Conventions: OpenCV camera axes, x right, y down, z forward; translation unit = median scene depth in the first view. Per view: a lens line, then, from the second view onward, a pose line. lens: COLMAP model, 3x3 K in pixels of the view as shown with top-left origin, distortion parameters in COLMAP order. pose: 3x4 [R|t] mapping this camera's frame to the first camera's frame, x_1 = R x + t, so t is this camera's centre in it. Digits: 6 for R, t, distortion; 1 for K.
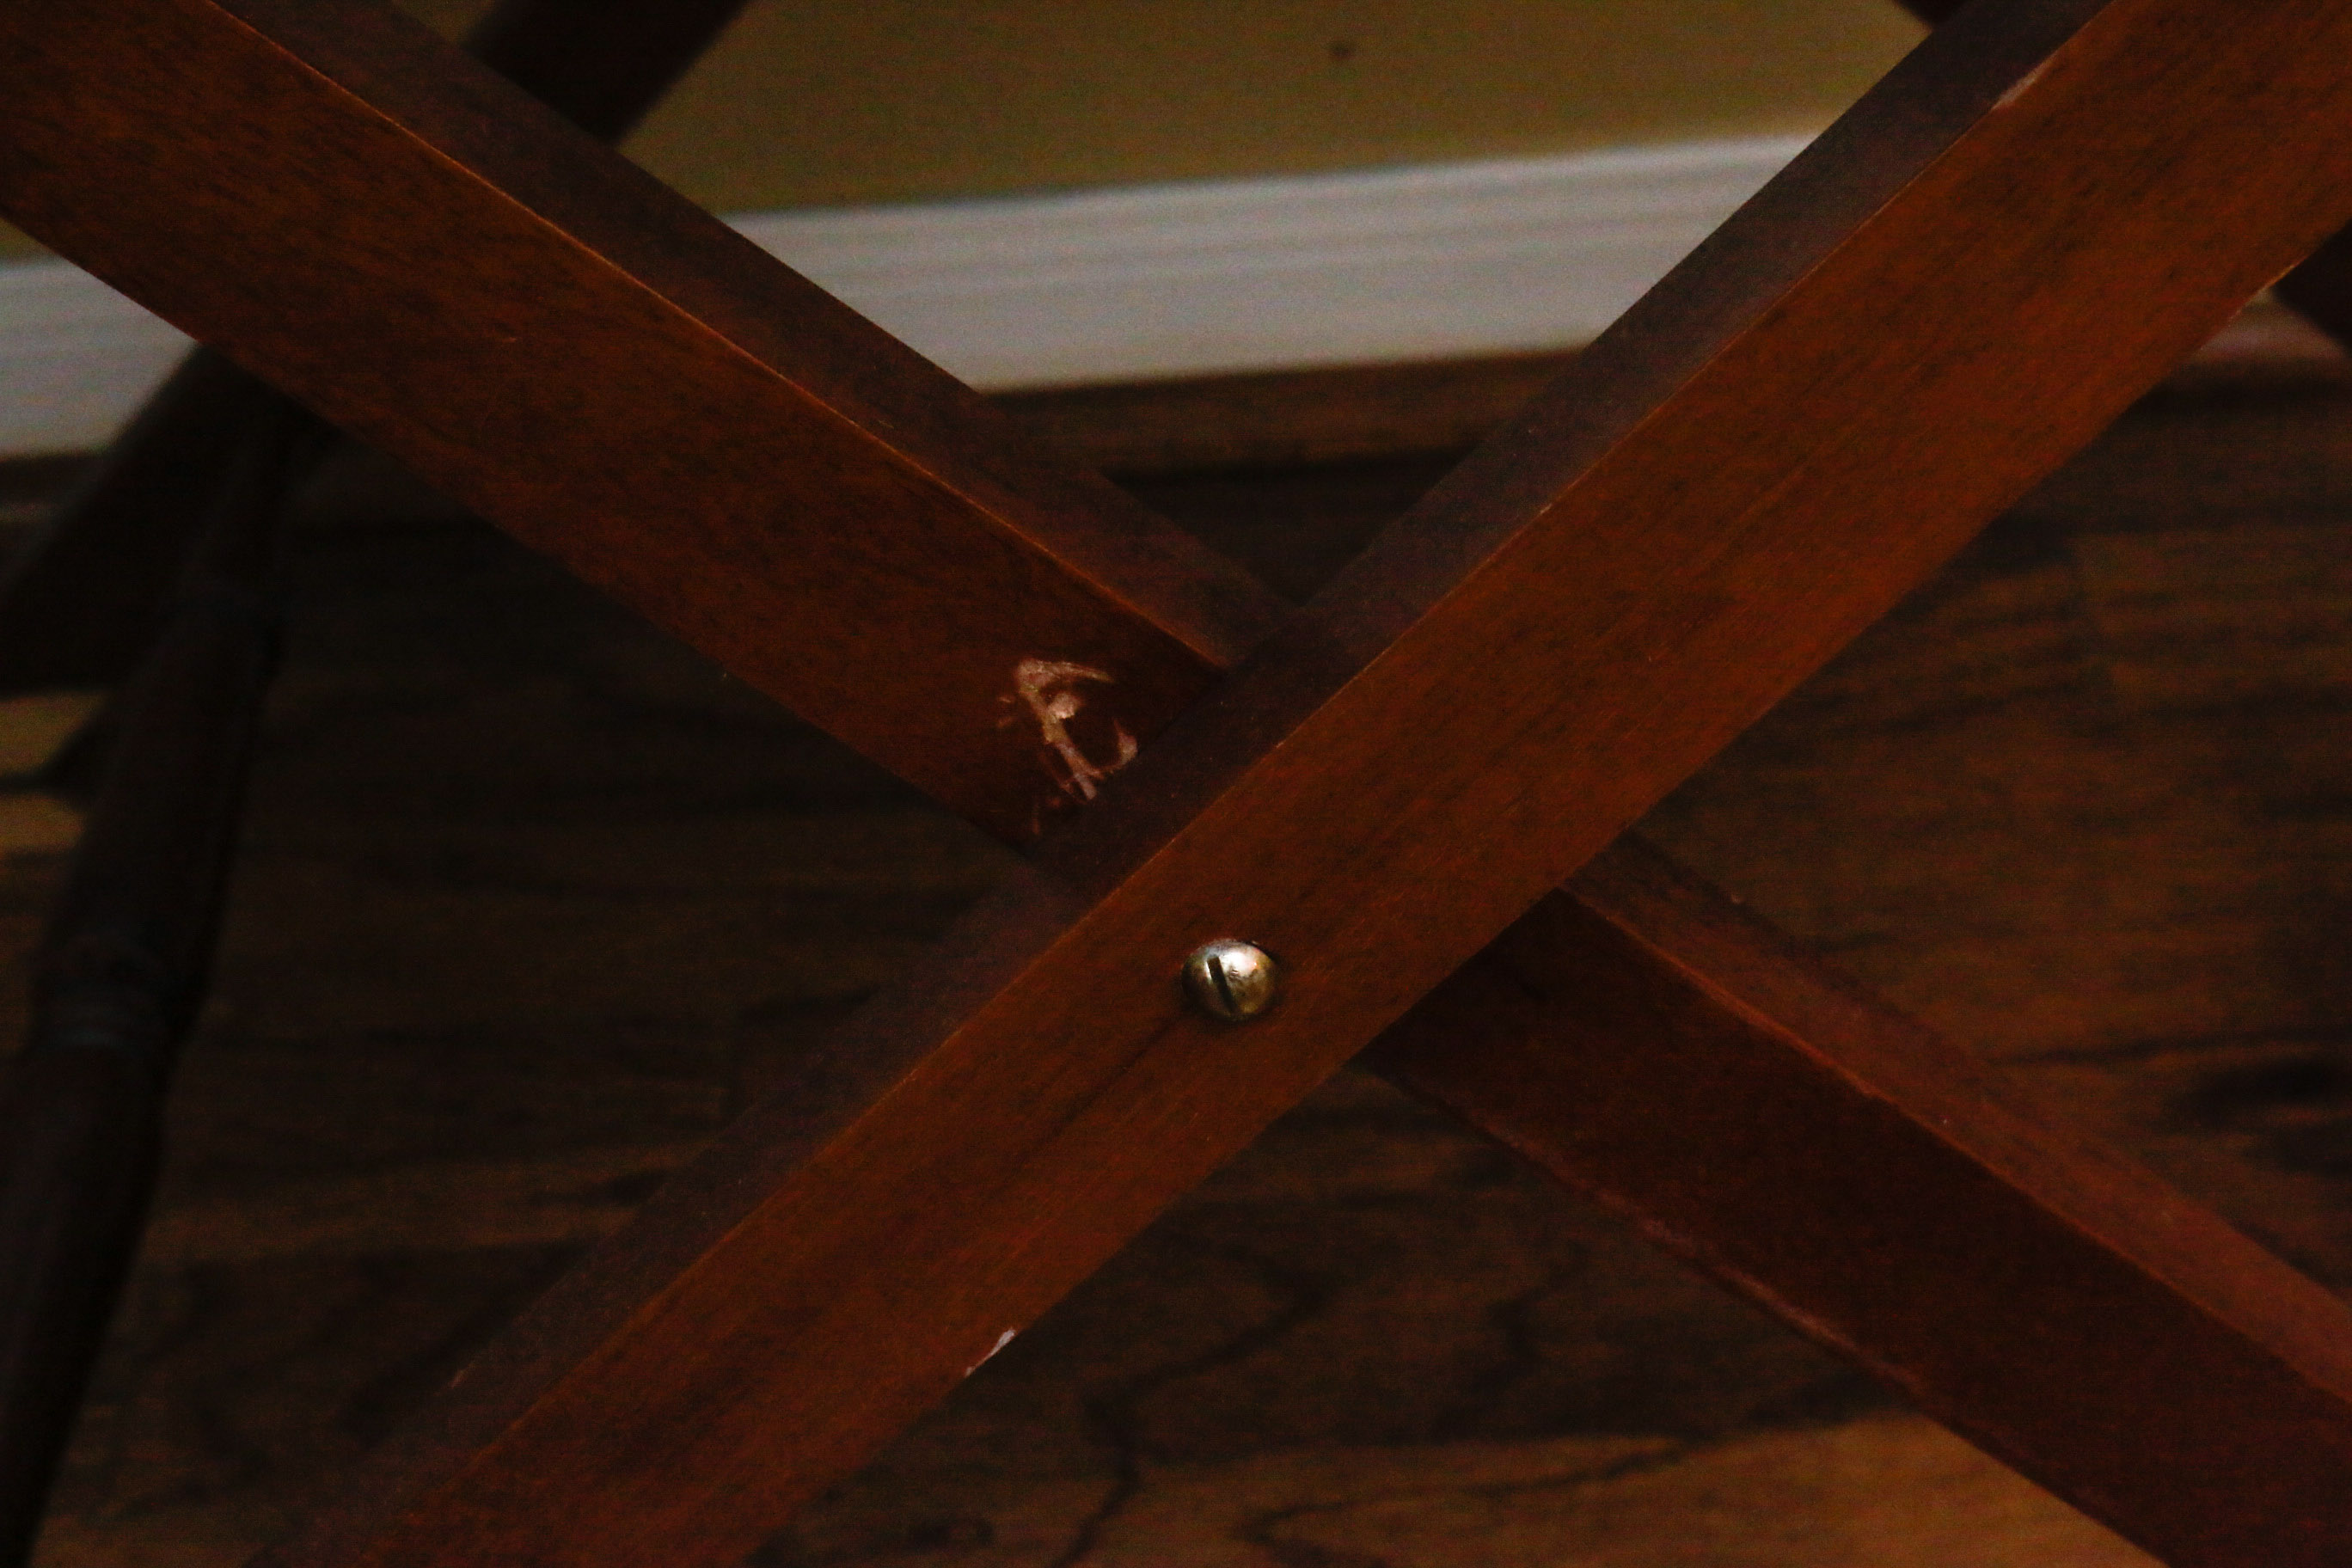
lens RADIAL K [[5005.1, 0, 1174.1], [0, 5005.1, 783.0], [0, 0, 1]] dist [-0.089414, 0.000000]
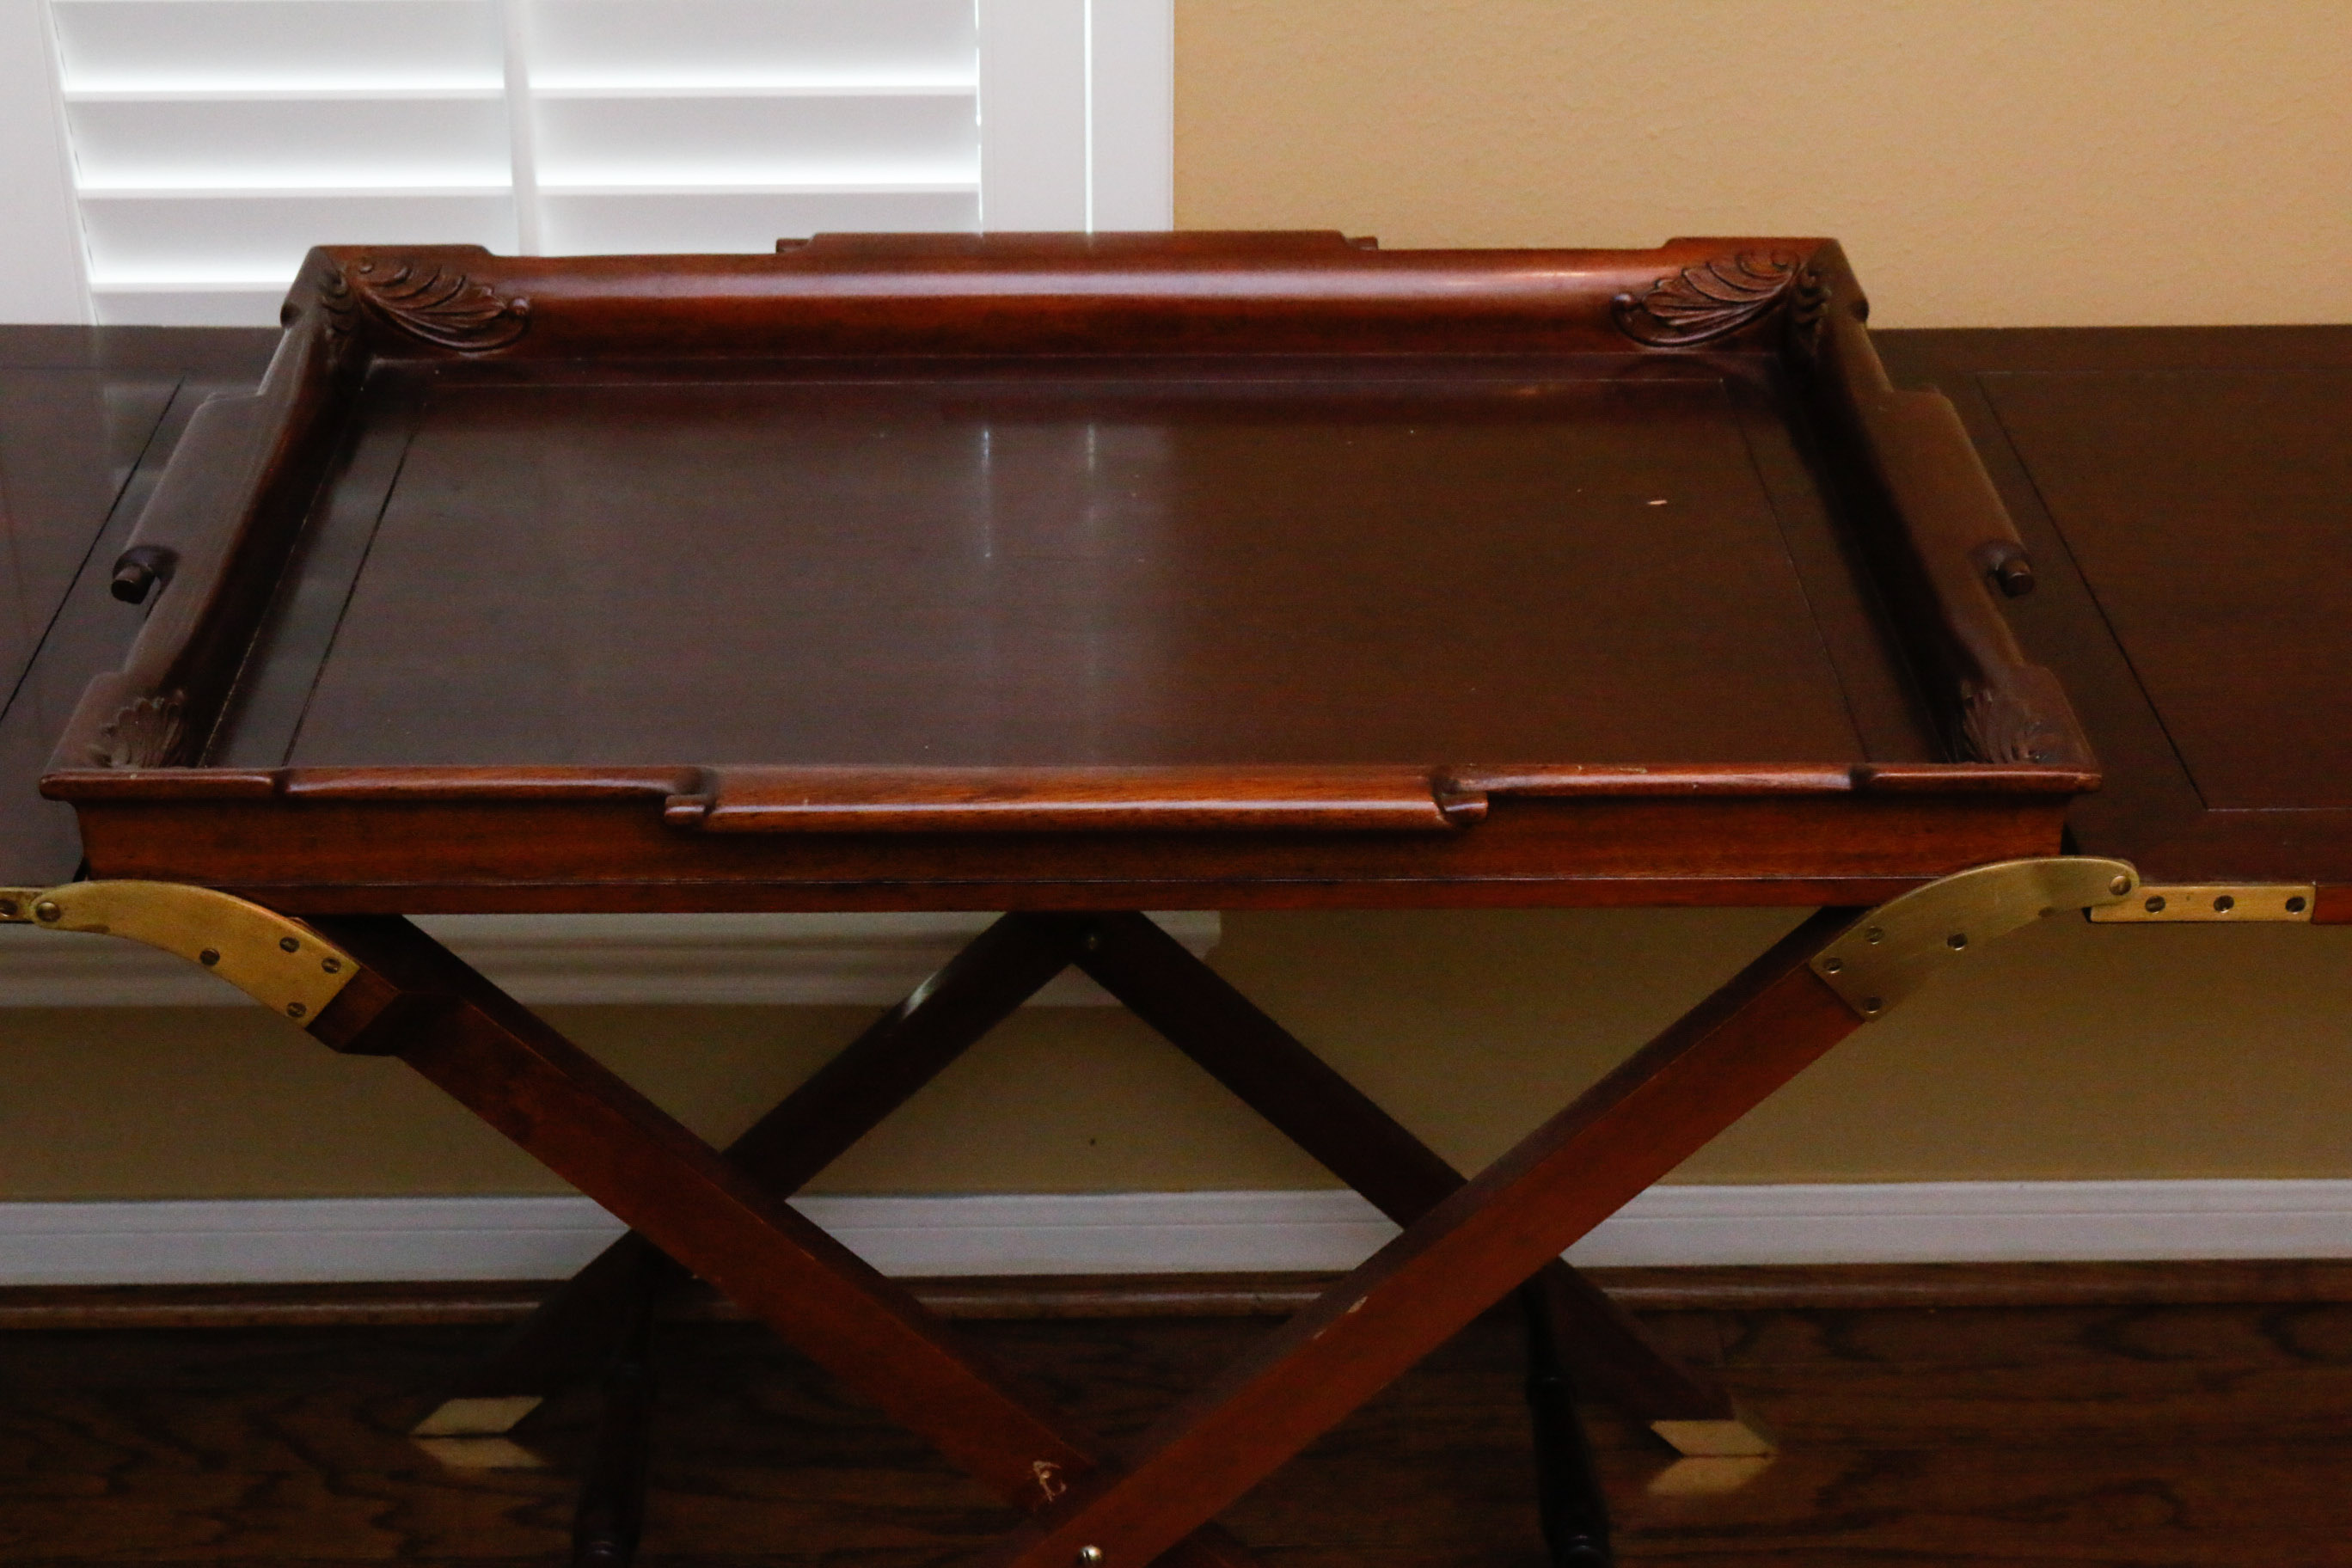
lens RADIAL K [[3789.4, 0, 1179.1], [0, 3789.4, 784.8], [0, 0, 1]] dist [-0.049555, 0.000000]
pose [[0.994847, 0.065773, 0.077154, -0.091883], [-0.052742, 0.985673, -0.160208, -0.039967], [-0.086586, 0.155313, 0.984063, -0.929015]]
